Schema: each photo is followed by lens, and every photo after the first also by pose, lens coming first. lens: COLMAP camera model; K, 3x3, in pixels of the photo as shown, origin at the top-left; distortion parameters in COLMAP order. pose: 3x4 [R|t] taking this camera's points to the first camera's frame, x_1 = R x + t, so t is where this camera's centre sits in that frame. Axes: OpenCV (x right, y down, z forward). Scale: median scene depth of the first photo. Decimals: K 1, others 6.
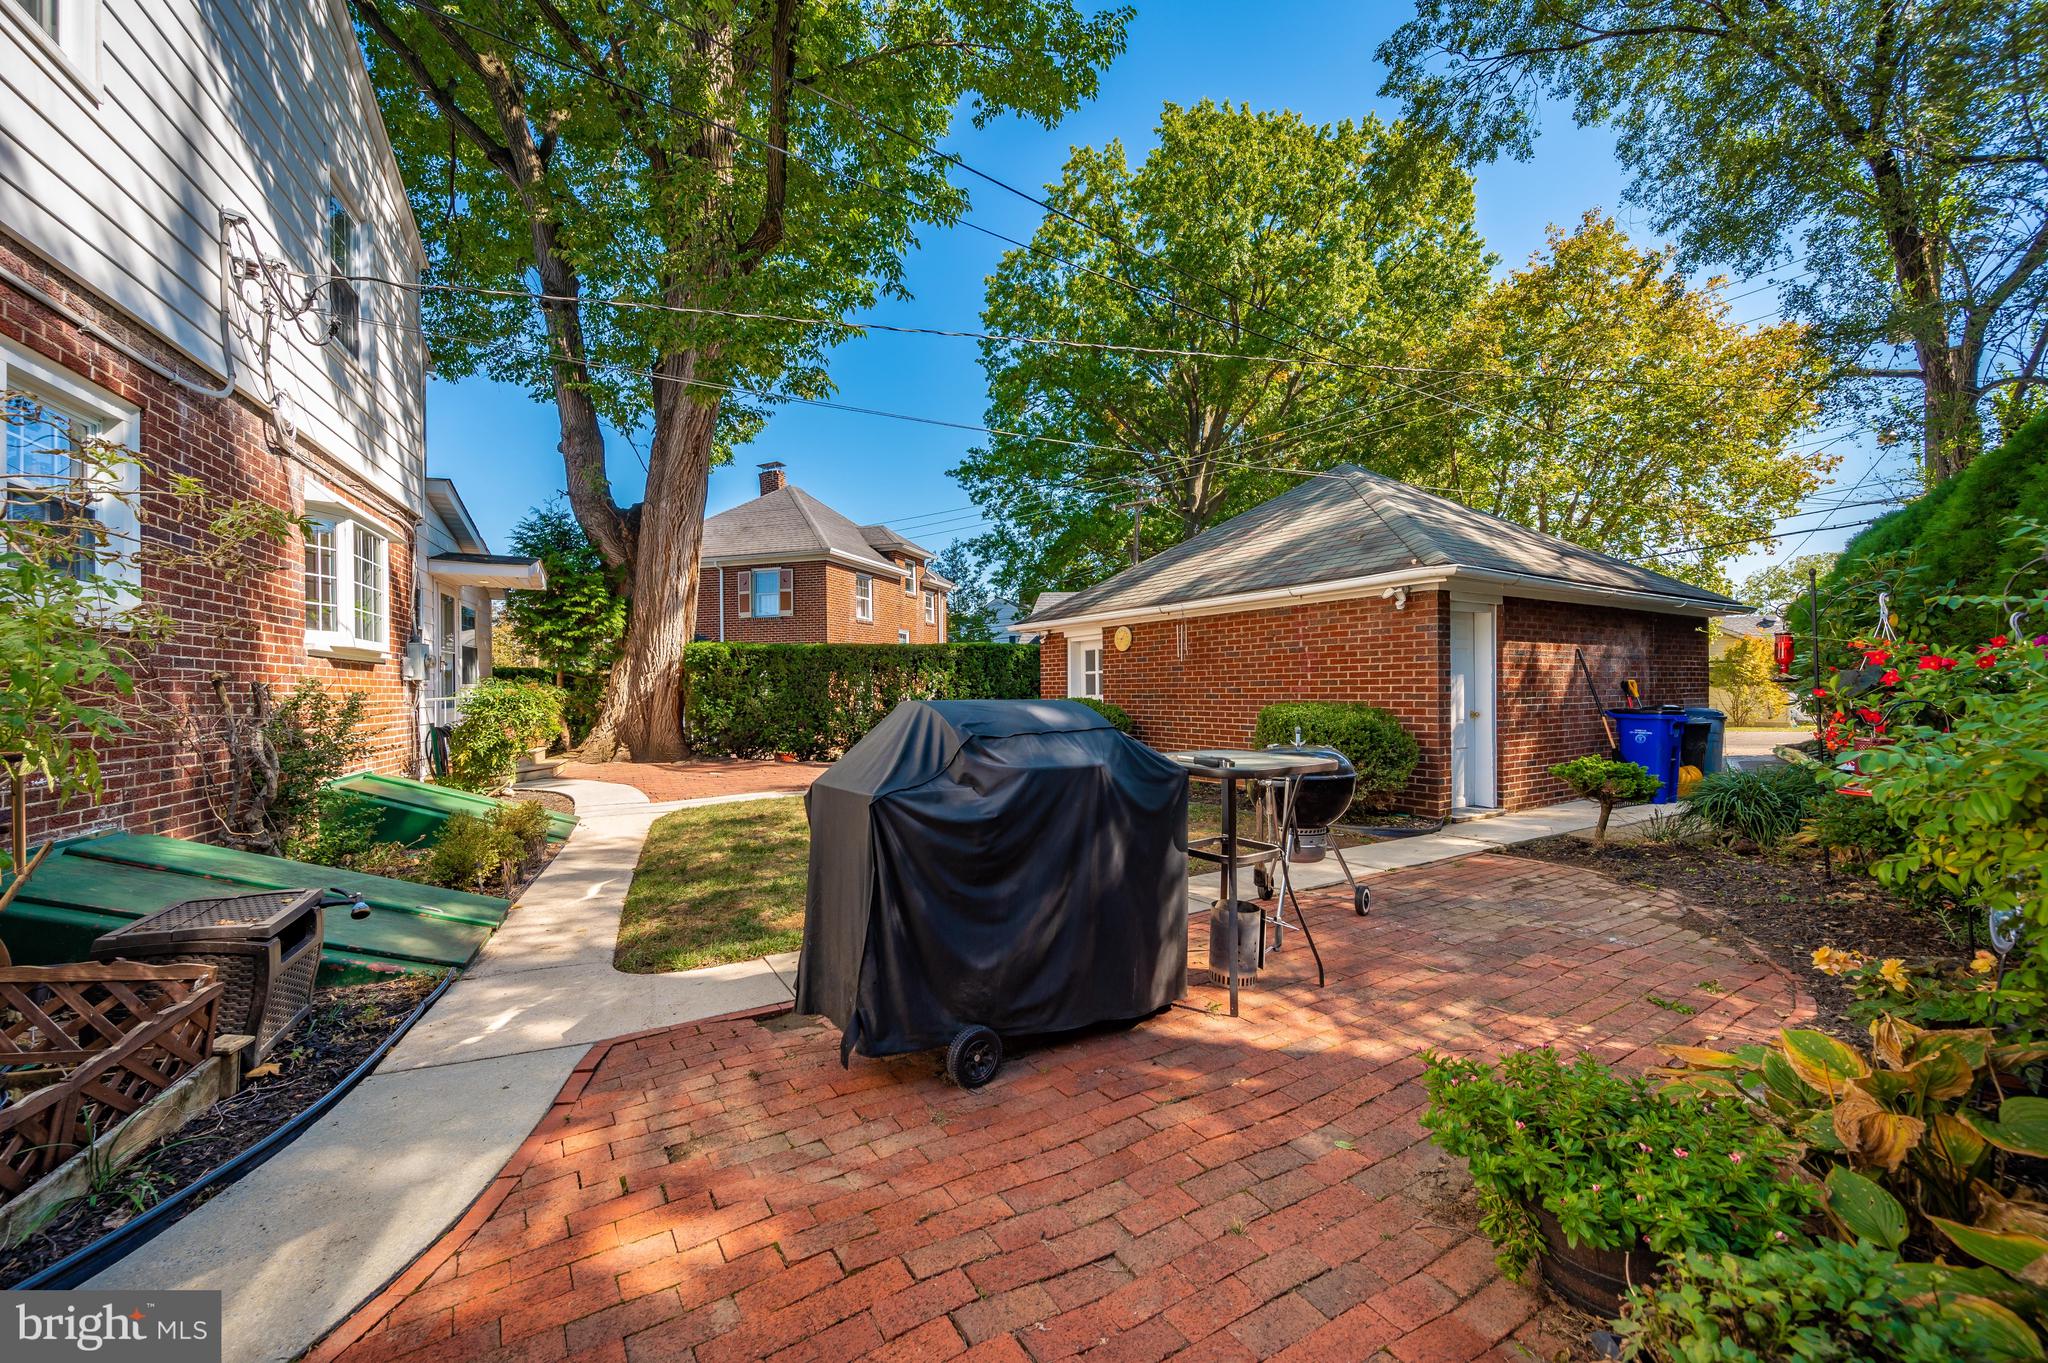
lens RADIAL K [[803.9, 0, 1023.4], [0, 803.9, 684.7], [0, 0, 1]] dist [0.000048, 0.000209]
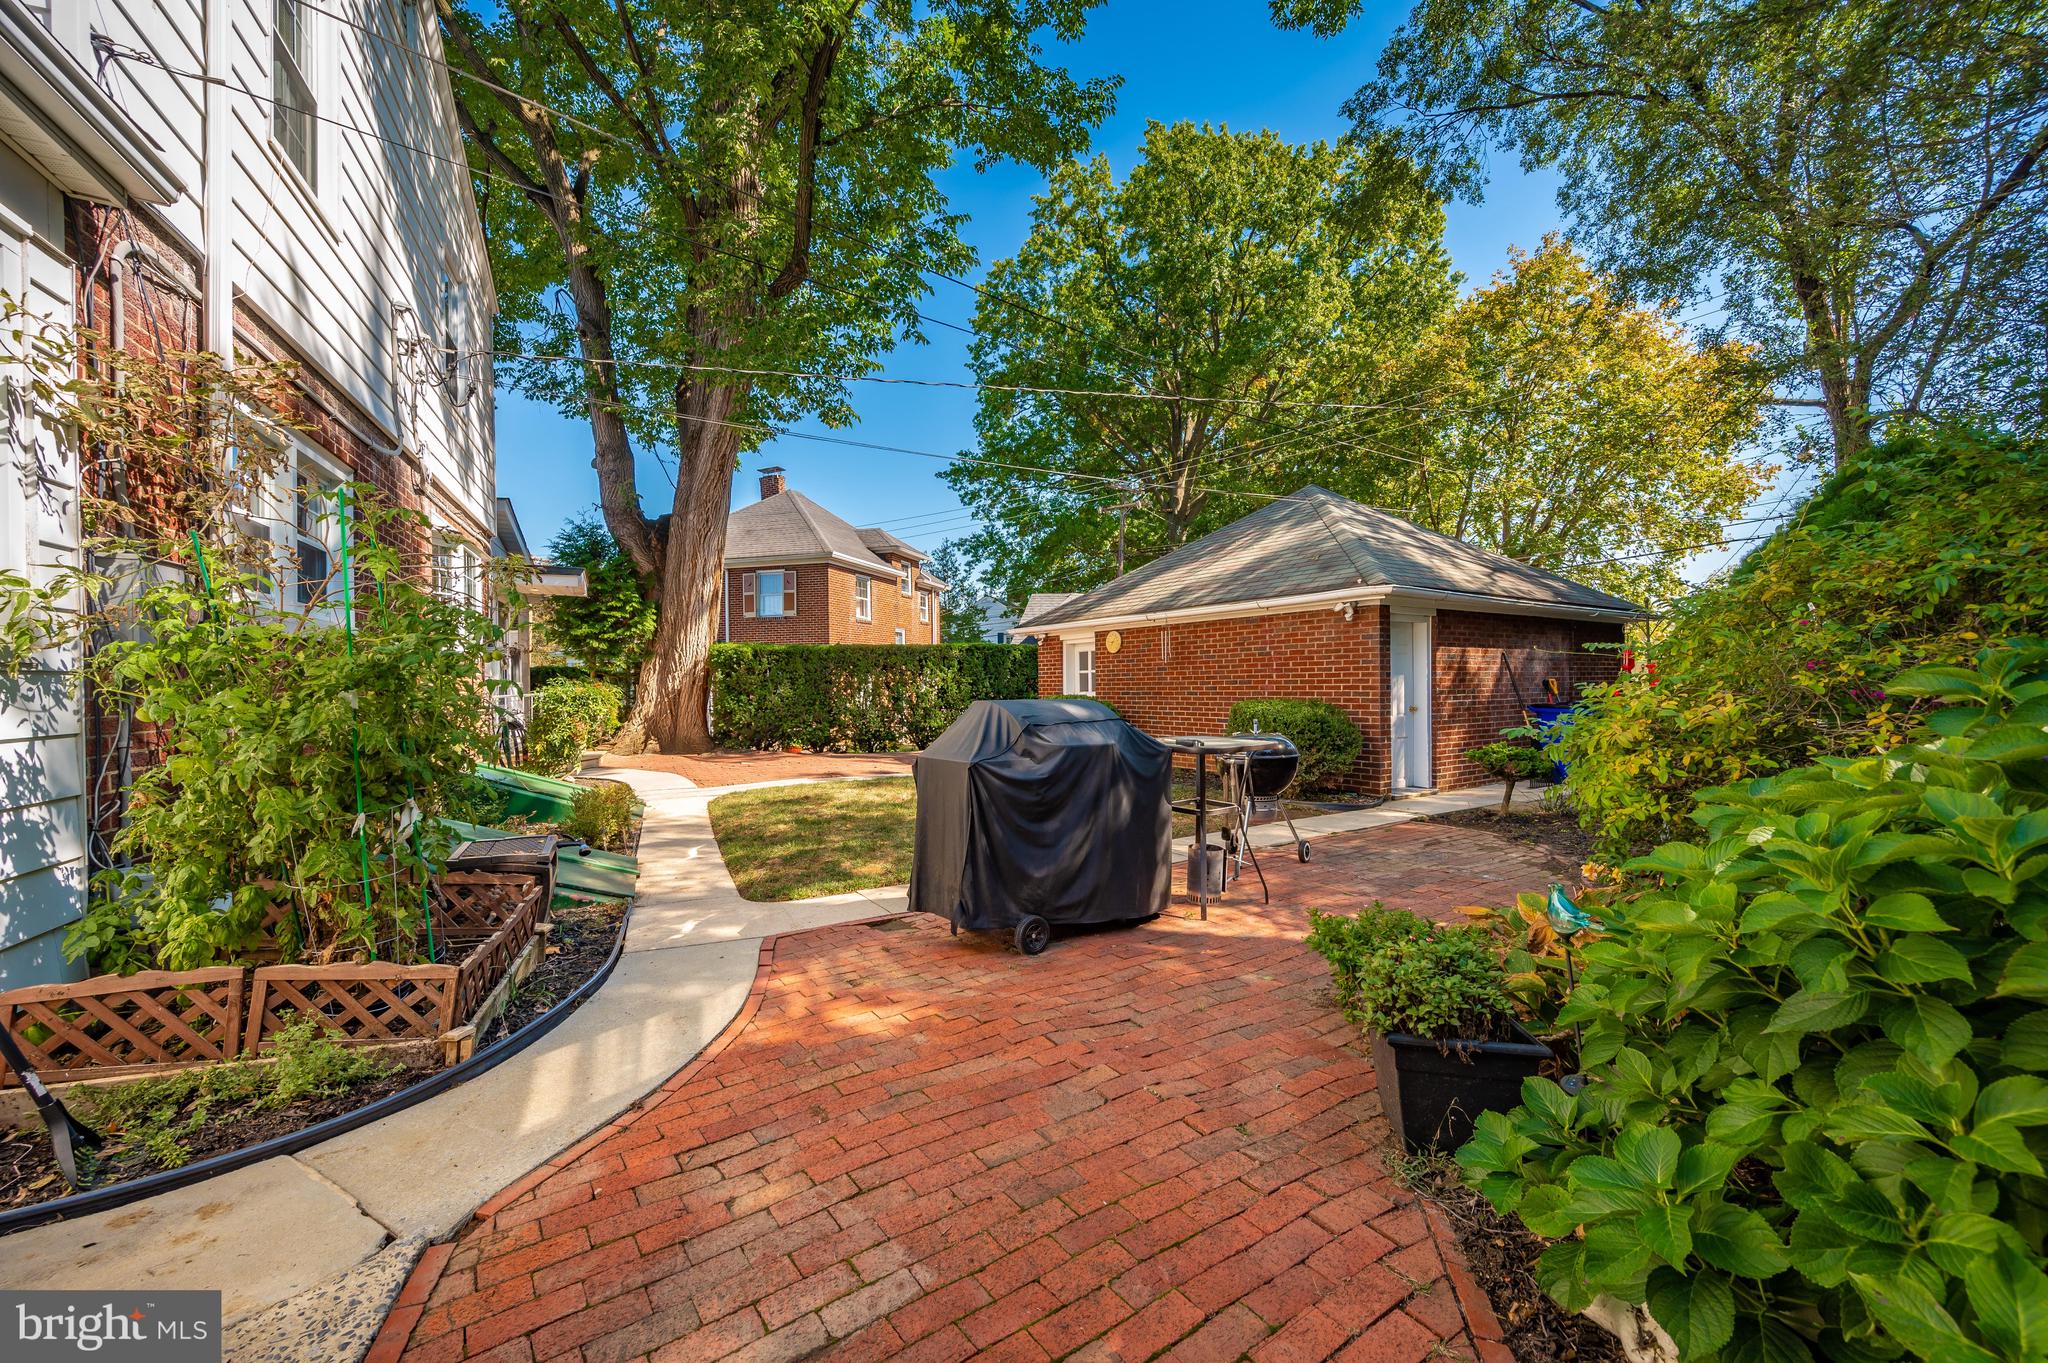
lens RADIAL K [[805.8, 0, 1023.5], [0, 805.8, 678.6], [0, 0, 1]] dist [0.000983, 0.000198]
pose [[0.999780, -0.000610, 0.020958, -0.020852], [0.000632, 0.999999, -0.001067, -0.003988], [-0.020957, 0.001080, 0.999780, -0.100643]]
